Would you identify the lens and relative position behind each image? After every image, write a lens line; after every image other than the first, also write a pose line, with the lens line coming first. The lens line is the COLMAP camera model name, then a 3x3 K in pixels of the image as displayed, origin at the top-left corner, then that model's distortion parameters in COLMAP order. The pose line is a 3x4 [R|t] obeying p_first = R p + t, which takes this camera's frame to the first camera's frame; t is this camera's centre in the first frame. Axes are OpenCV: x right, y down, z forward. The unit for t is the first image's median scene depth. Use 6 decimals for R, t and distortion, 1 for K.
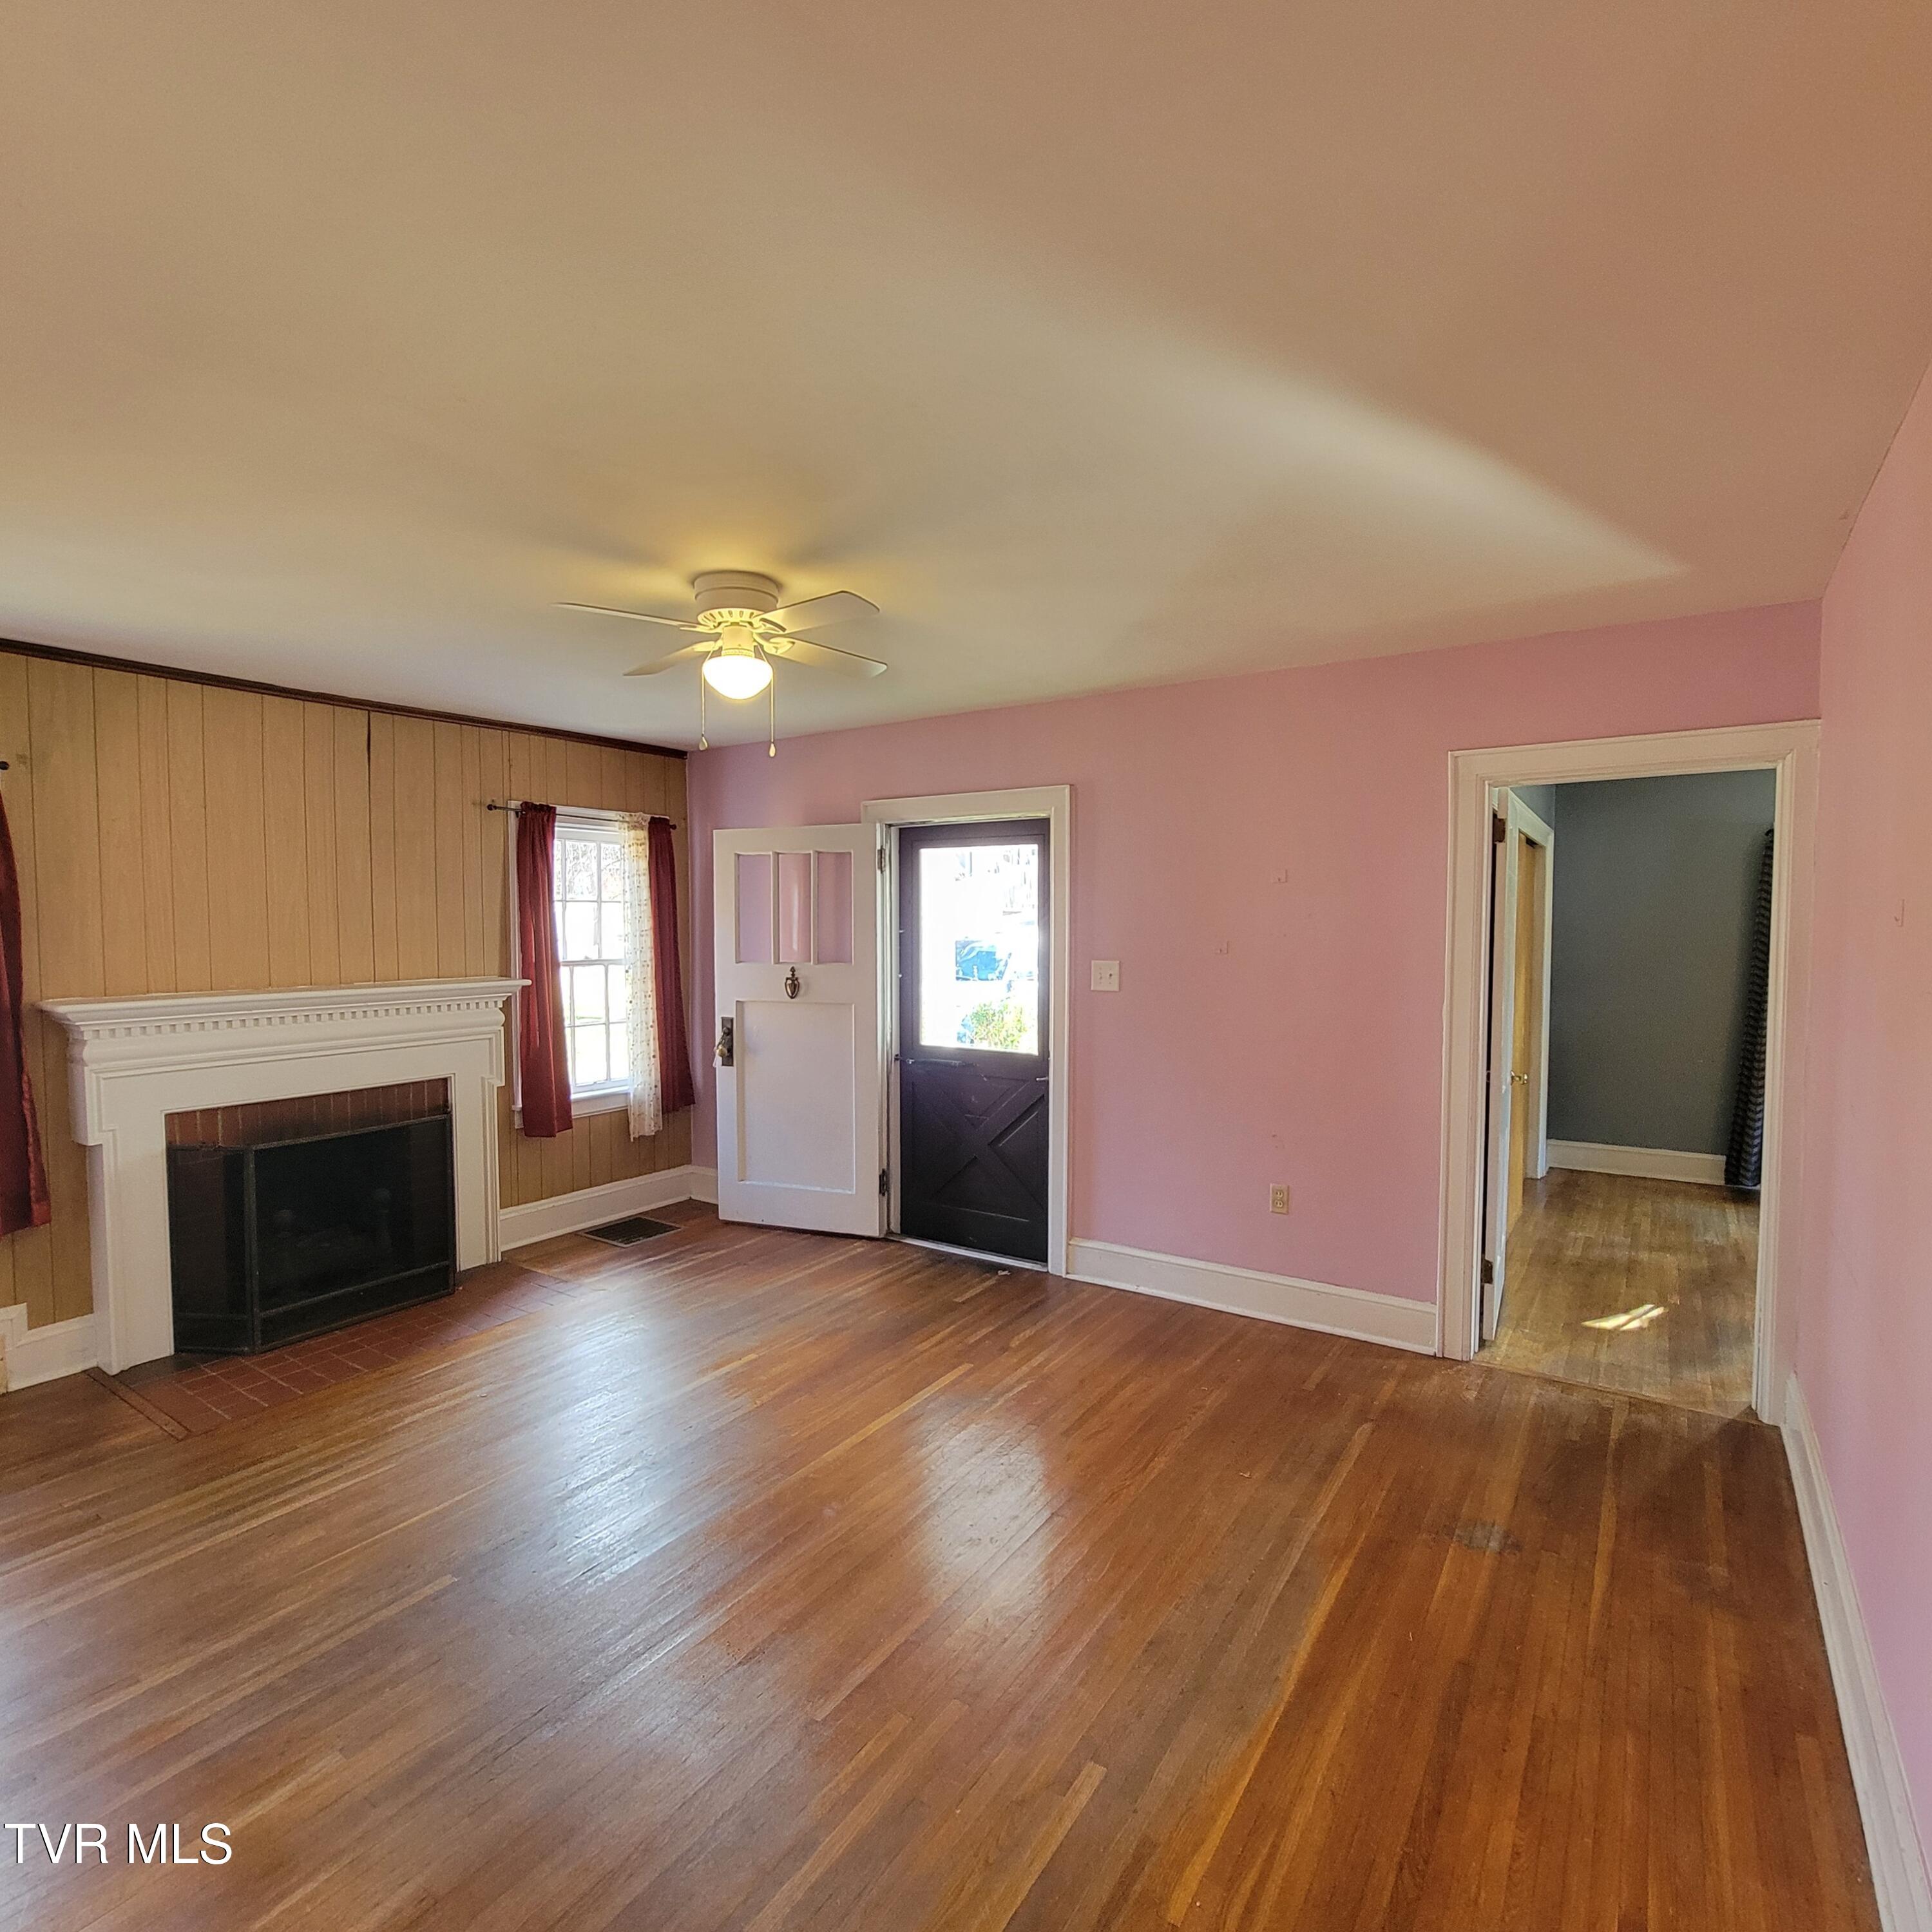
lens RADIAL K [[1042.7, 0, 958.2], [0, 1042.7, 966.8], [0, 0, 1]] dist [-0.010537, 0.003803]
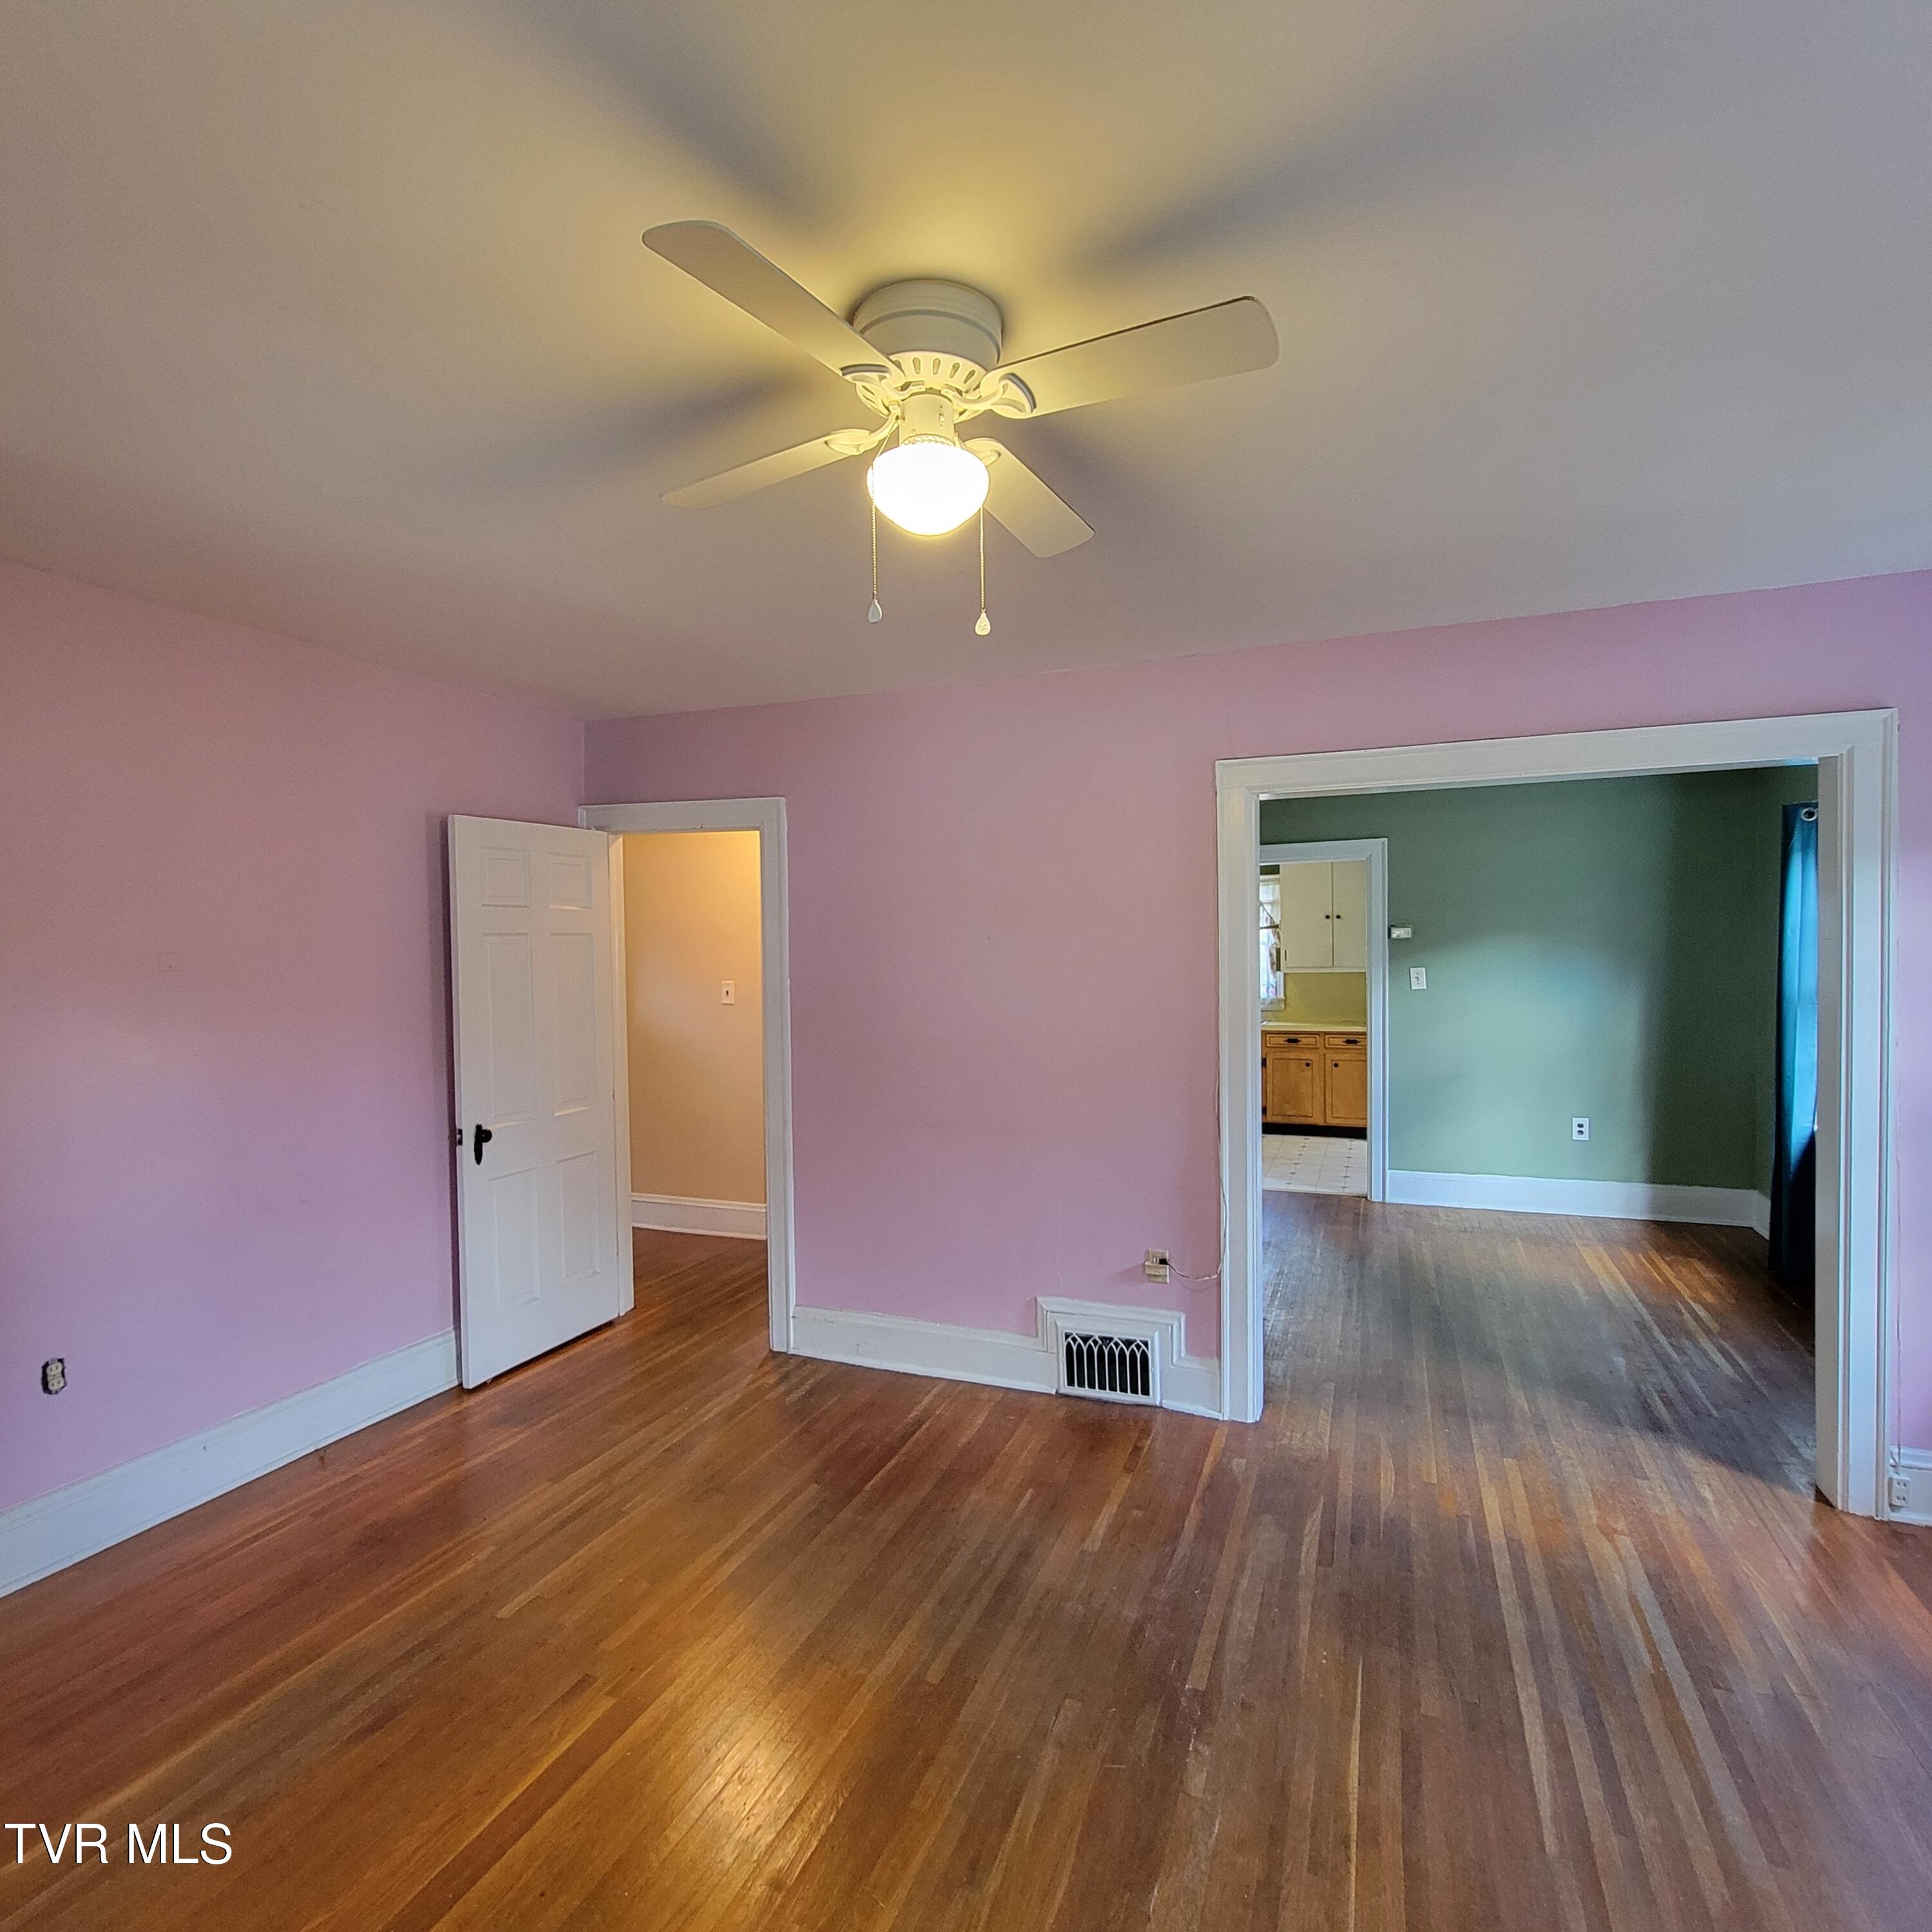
lens RADIAL K [[1042.7, 0, 960.7], [0, 1042.7, 972.5], [0, 0, 1]] dist [-0.010537, 0.003803]
pose [[-0.979819, 0.018487, -0.199030, -0.070688], [0.005024, 0.997677, 0.067939, -0.034438], [0.199824, 0.065568, -0.977636, 0.927689]]
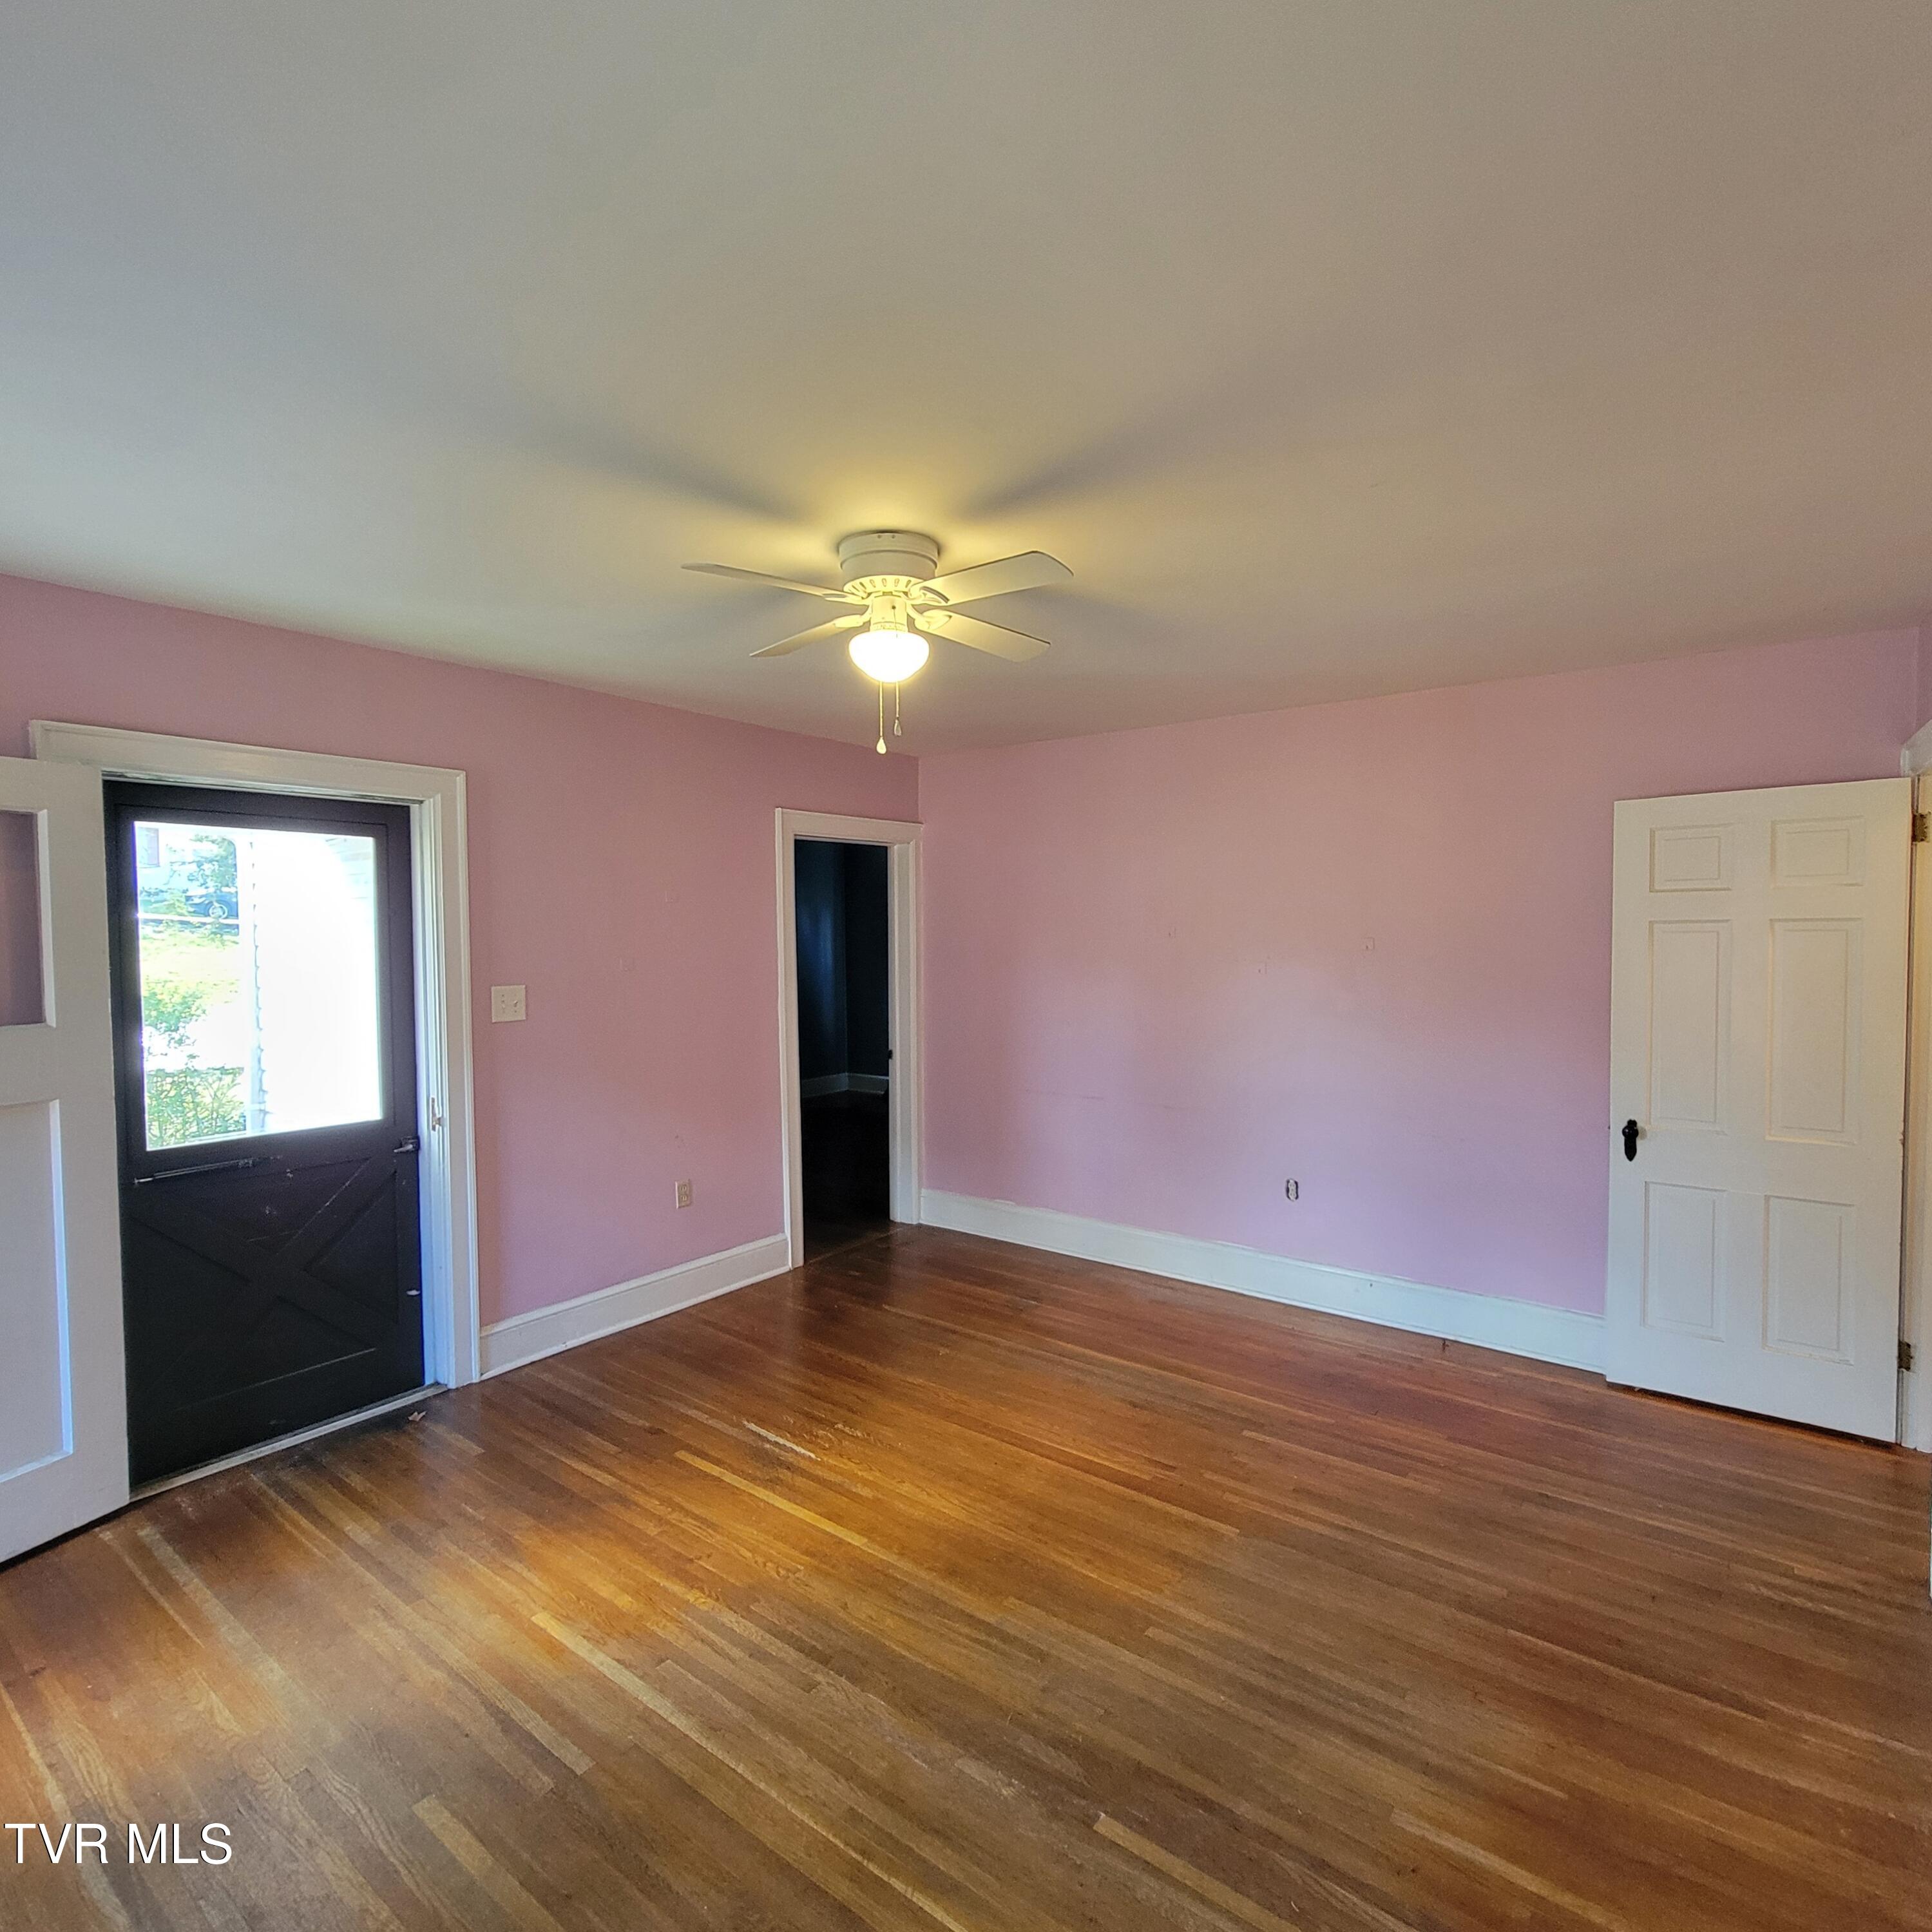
lens RADIAL K [[1042.7, 0, 960.1], [0, 1042.7, 974.5], [0, 0, 1]] dist [-0.010537, 0.003803]
pose [[0.062116, -0.040822, 0.997234, -0.636340], [0.050183, 0.998027, 0.037729, -0.027131], [-0.996807, 0.047701, 0.064042, 0.536517]]
